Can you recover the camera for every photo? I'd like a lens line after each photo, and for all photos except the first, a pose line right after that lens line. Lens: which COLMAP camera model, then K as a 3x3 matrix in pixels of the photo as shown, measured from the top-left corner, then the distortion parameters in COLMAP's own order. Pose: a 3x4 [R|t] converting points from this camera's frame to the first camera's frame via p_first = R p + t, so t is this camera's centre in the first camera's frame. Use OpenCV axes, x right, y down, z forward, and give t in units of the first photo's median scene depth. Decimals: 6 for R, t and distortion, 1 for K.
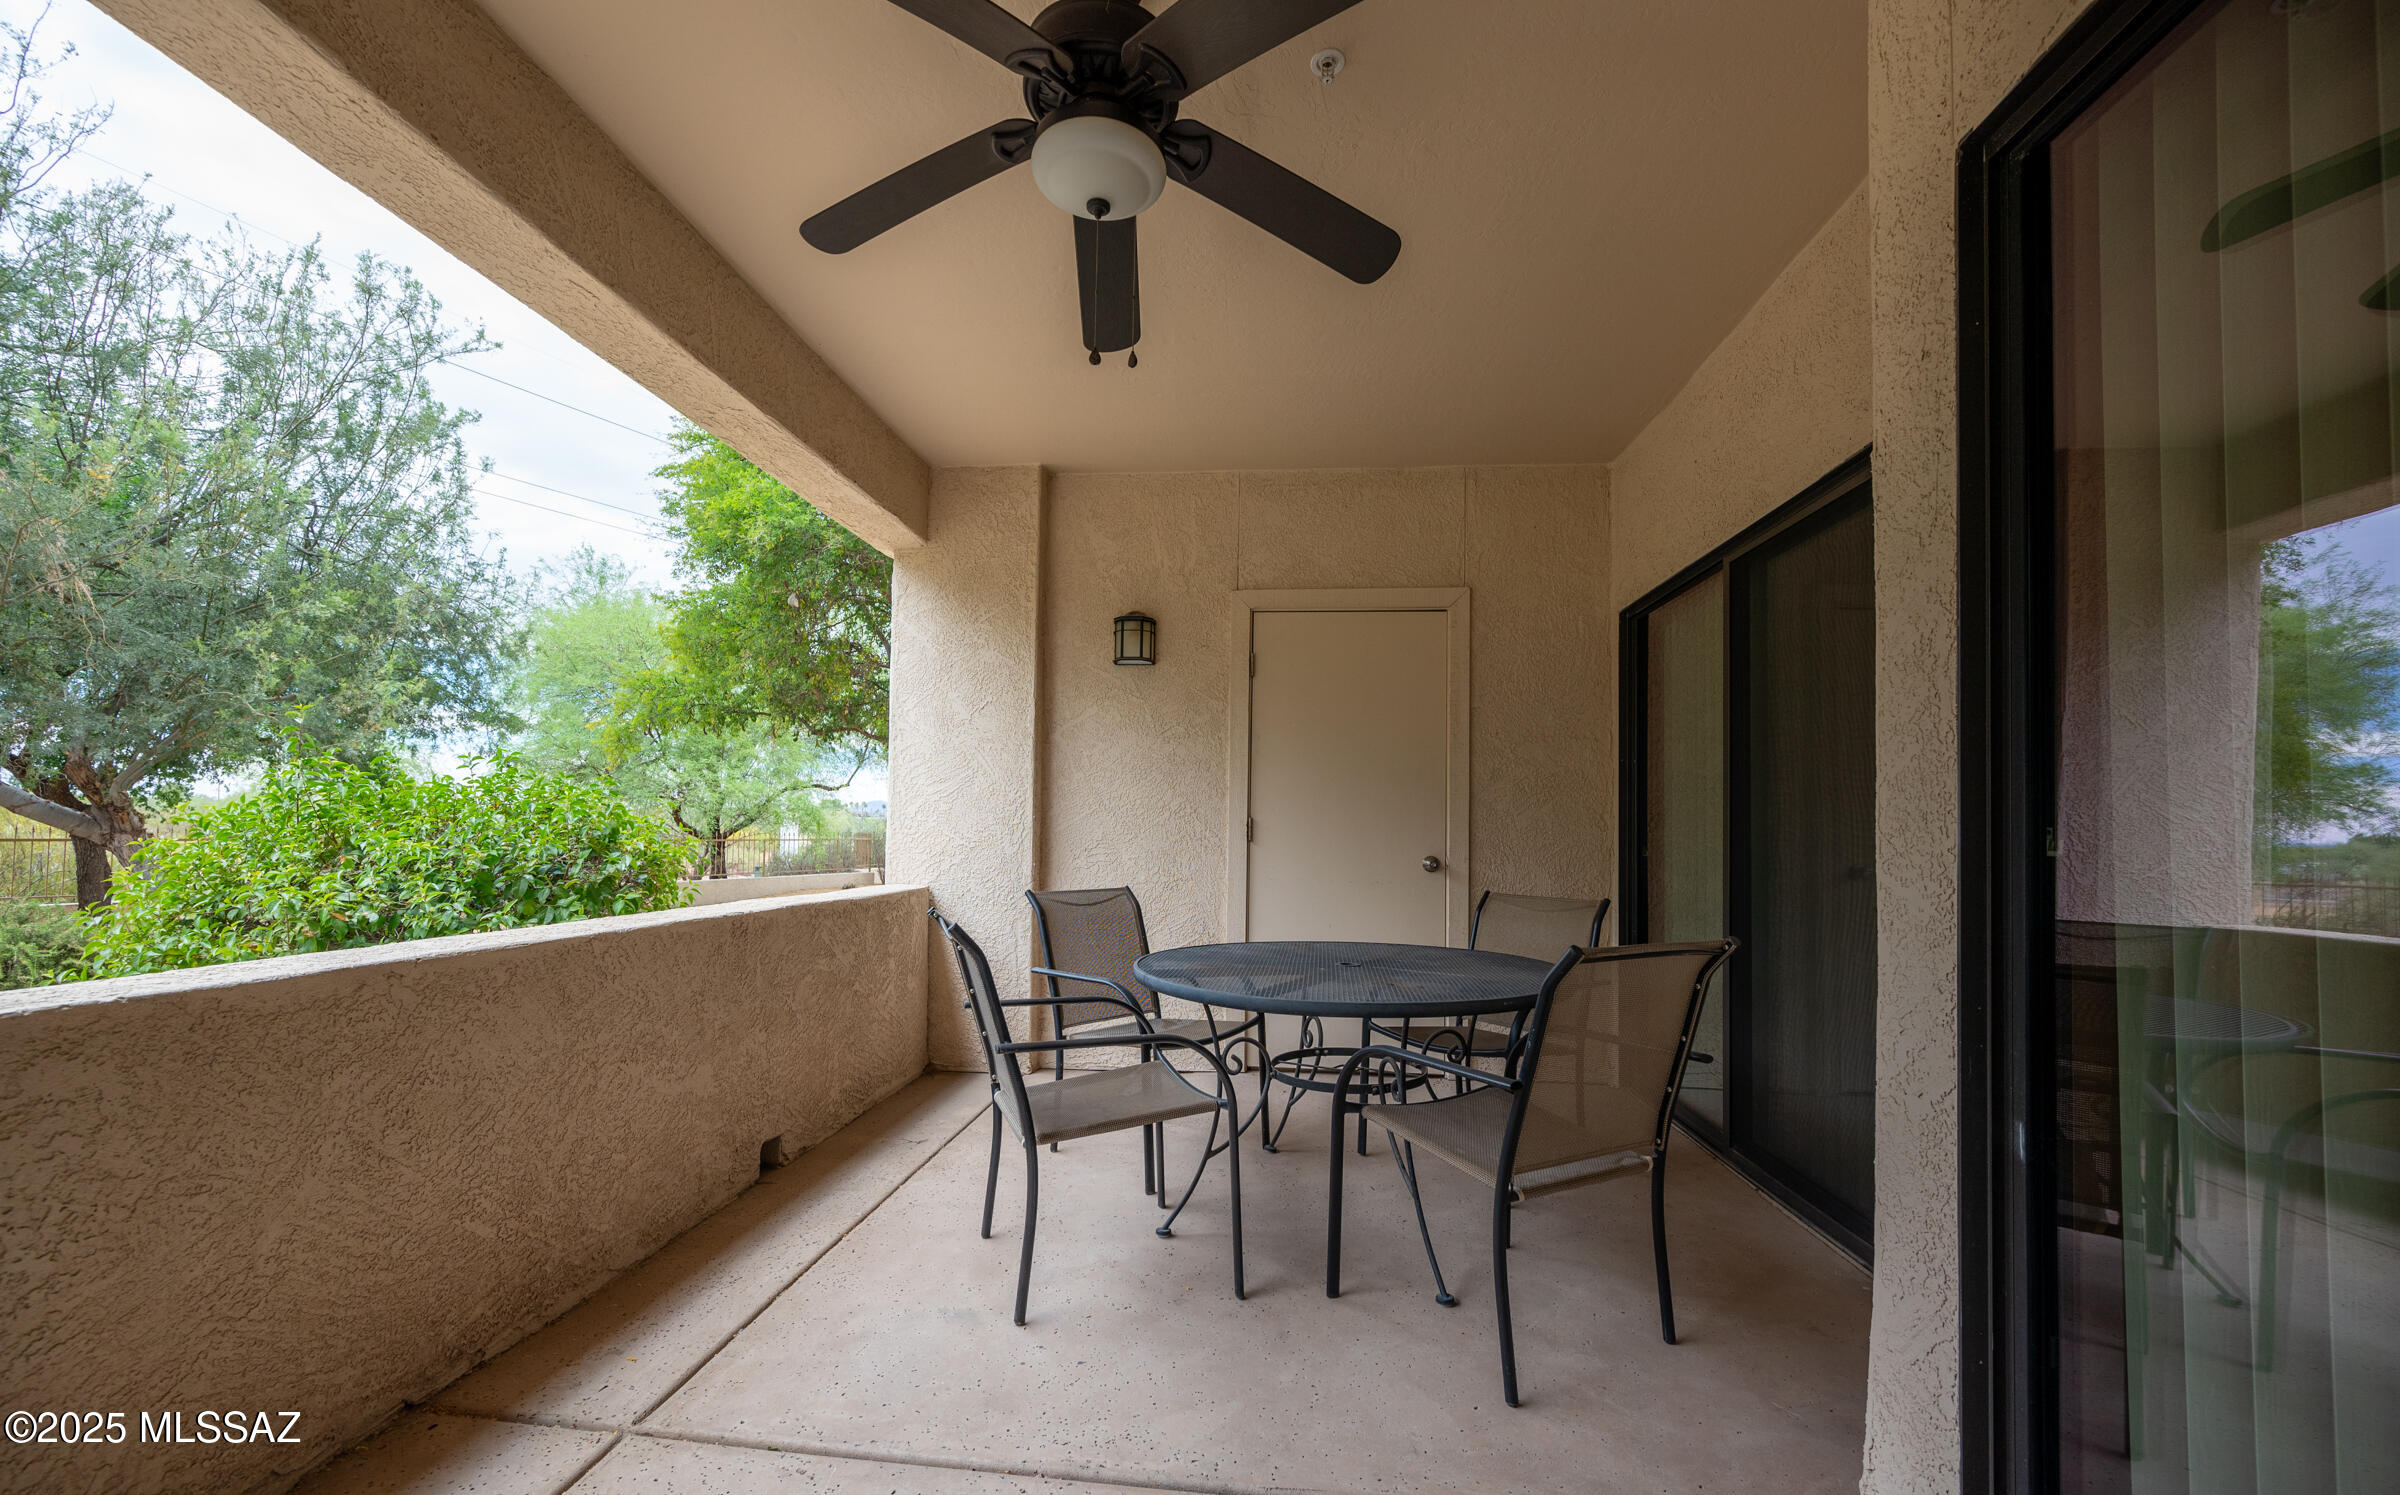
lens RADIAL K [[942.3, 0, 1191.5], [0, 942.3, 786.4], [0, 0, 1]] dist [-0.000960, 0.000929]
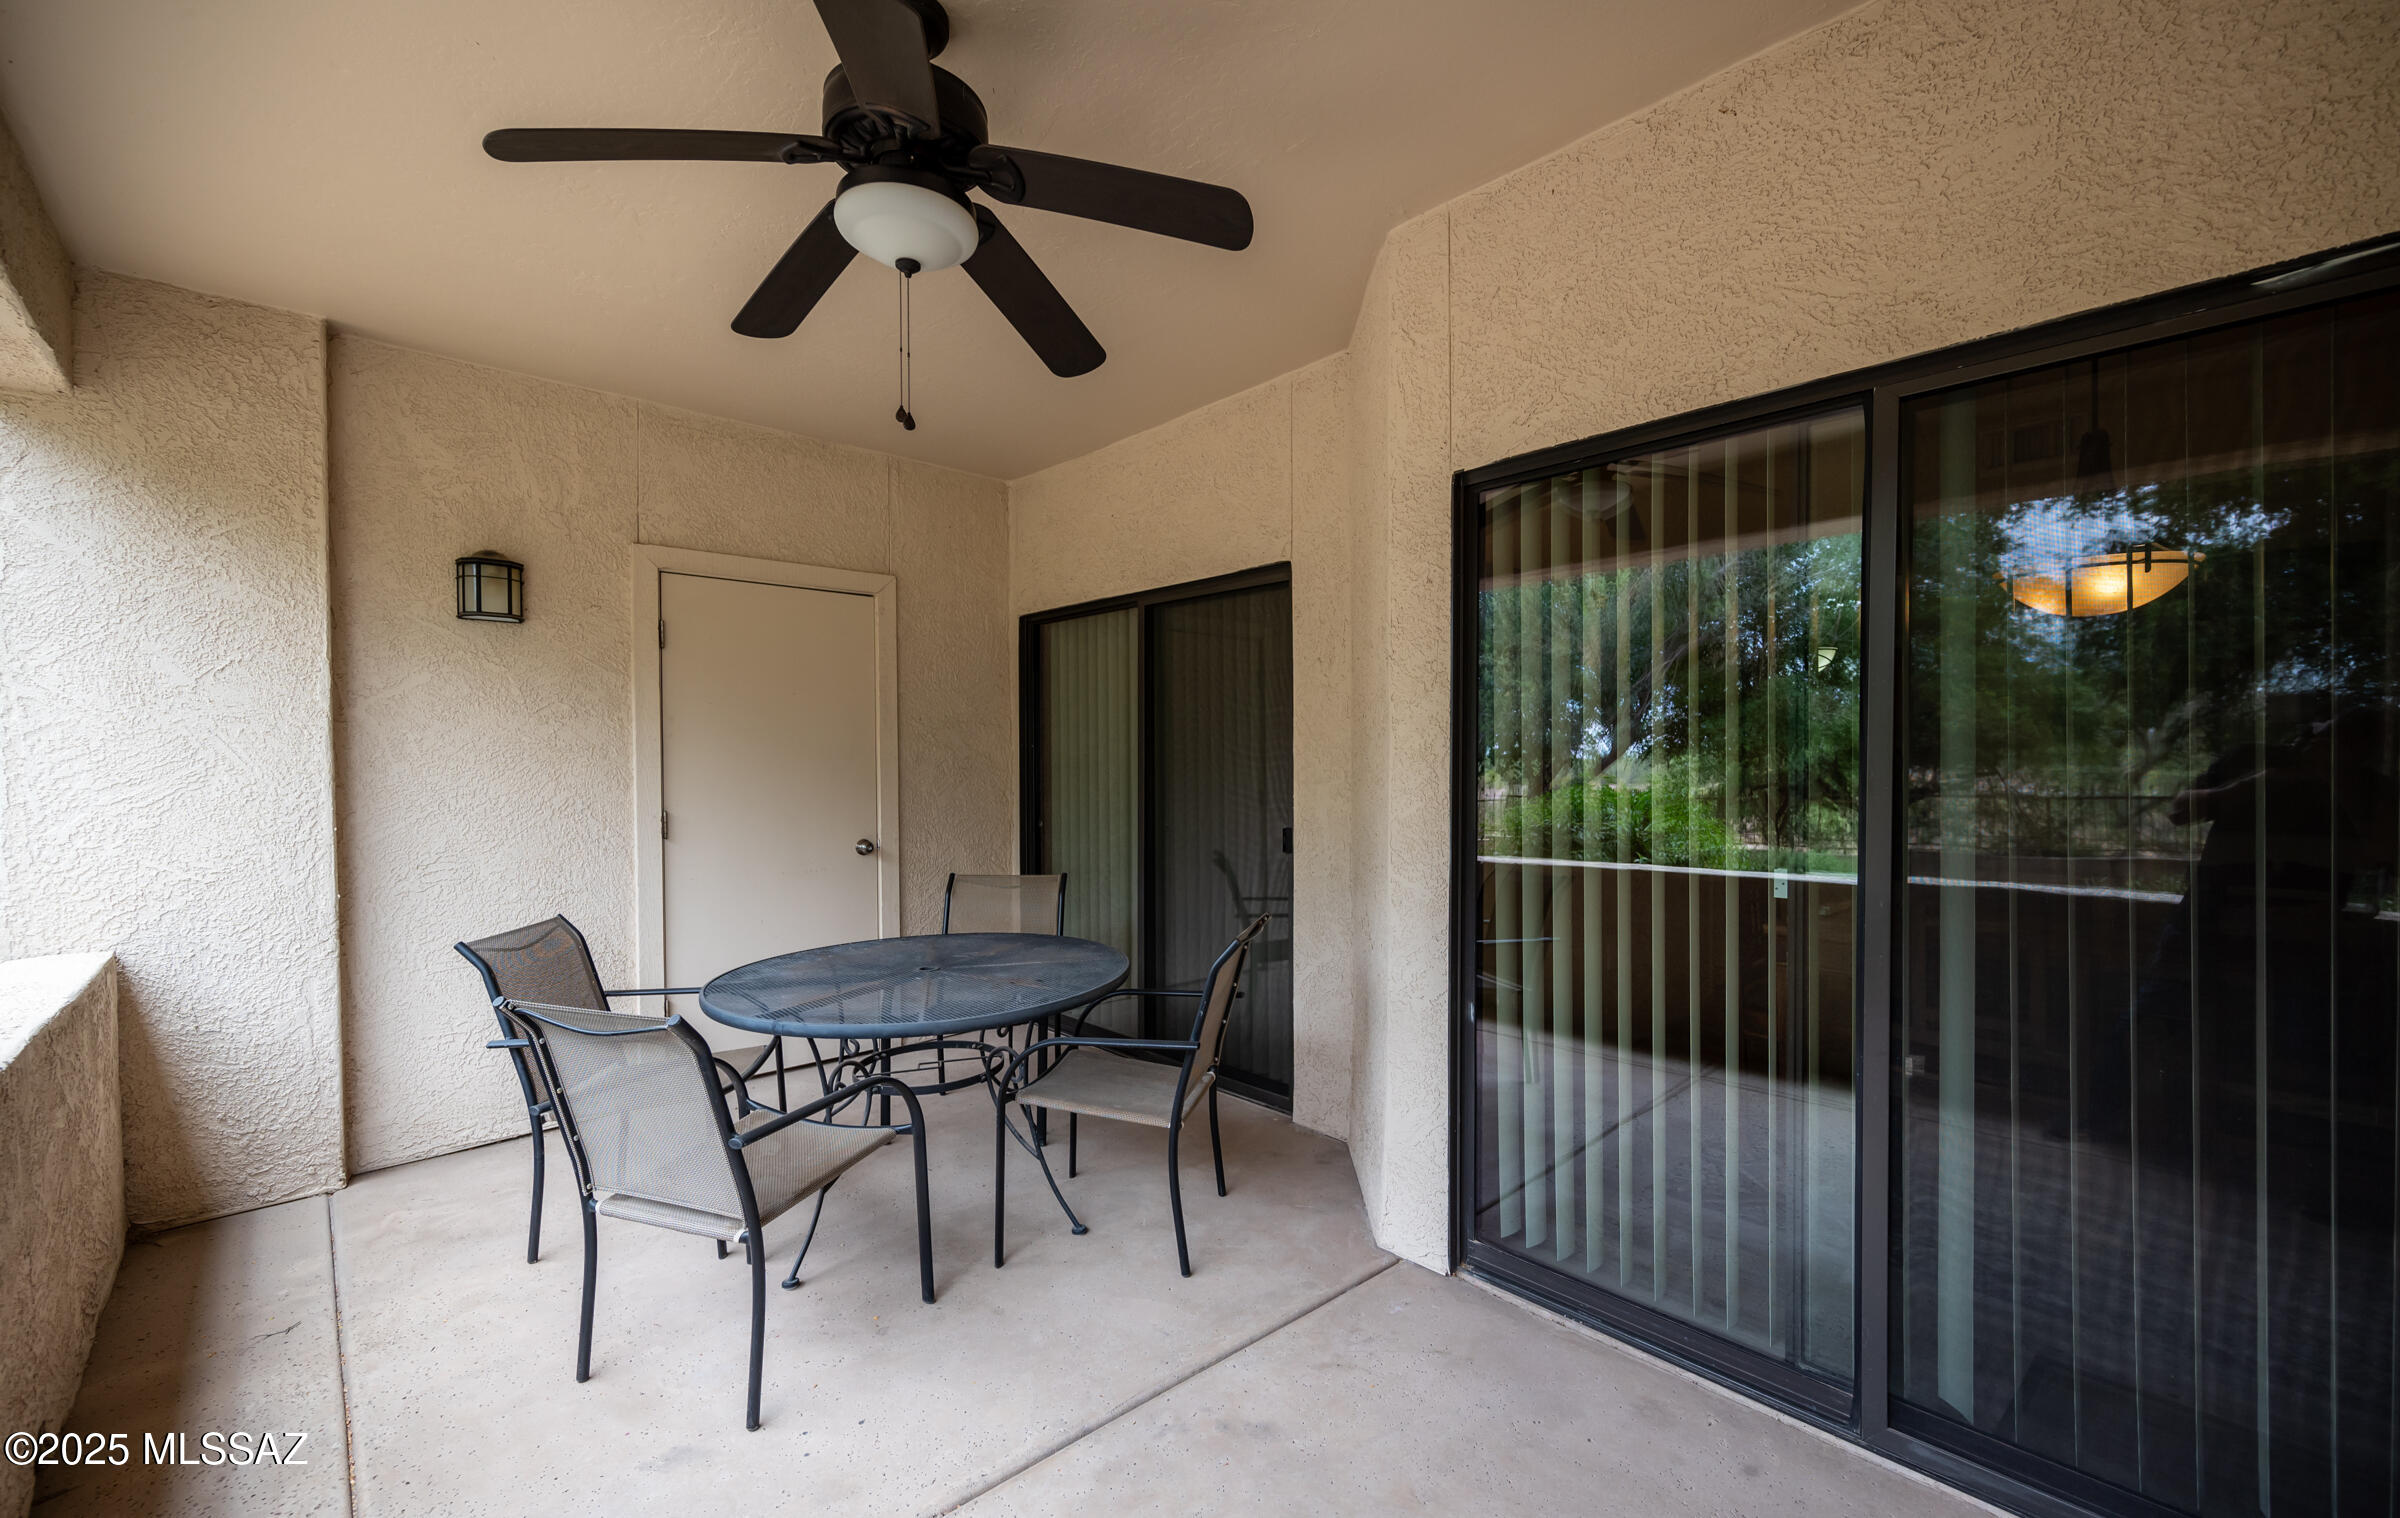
lens RADIAL K [[981.9, 0, 1200.0], [0, 981.9, 759.0], [0, 0, 1]] dist [-0.000337, -0.000286]
pose [[0.659825, -0.021791, 0.751103, -0.286091], [-0.019008, 0.998776, 0.045674, -0.065012], [-0.751179, -0.044414, 0.658603, 0.032286]]
